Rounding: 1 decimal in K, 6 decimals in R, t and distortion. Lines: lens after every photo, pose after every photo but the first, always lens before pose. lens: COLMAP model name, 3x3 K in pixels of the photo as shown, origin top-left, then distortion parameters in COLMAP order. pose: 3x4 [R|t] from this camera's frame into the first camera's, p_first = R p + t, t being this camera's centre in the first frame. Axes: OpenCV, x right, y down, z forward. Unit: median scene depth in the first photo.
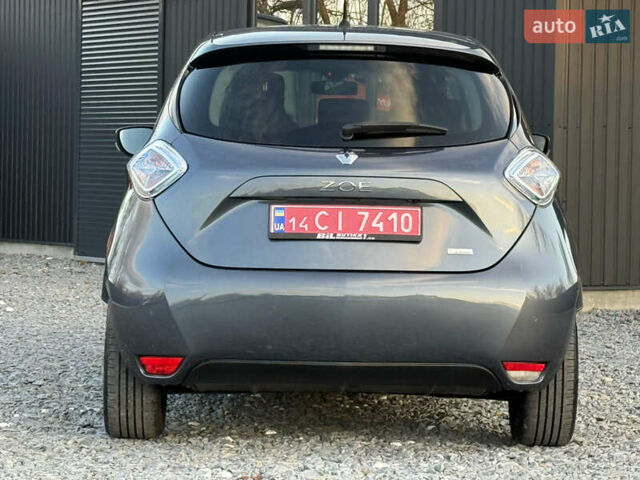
lens RADIAL K [[2215.4, 0, 320.0], [0, 2215.4, 240.0], [0, 0, 1]] dist [0.259910, -0.217028]
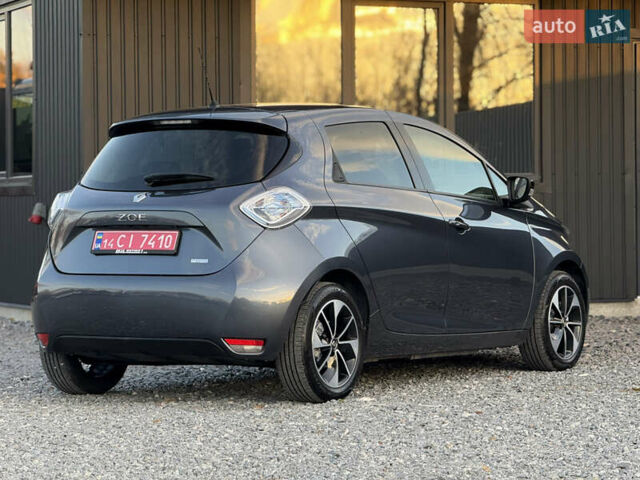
lens RADIAL K [[2215.4, 0, 320.0], [0, 2215.4, 240.0], [0, 0, 1]] dist [0.259910, -0.217028]
pose [[0.846357, -0.015310, -0.532396, 0.899209], [0.004498, 0.999757, -0.021599, 0.023053], [0.532597, 0.015886, 0.846220, -0.181304]]
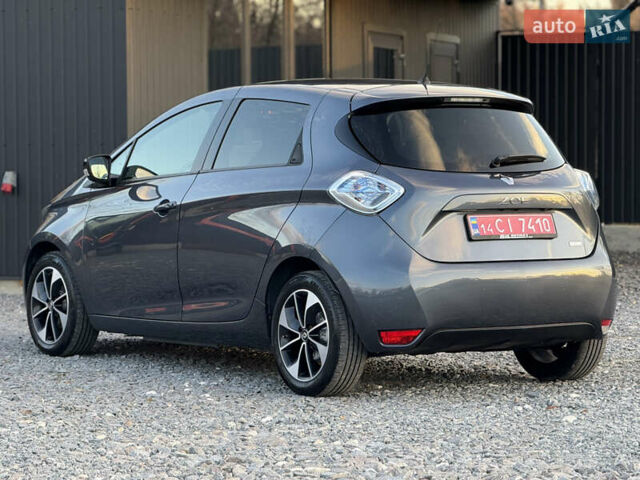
lens RADIAL K [[2215.4, 0, 320.0], [0, 2215.4, 240.0], [0, 0, 1]] dist [0.259910, -0.217028]
pose [[0.832607, -0.038319, 0.552536, -0.862141], [0.037018, 0.999223, 0.013515, -0.022715], [-0.552625, 0.009201, 0.833379, -0.099146]]
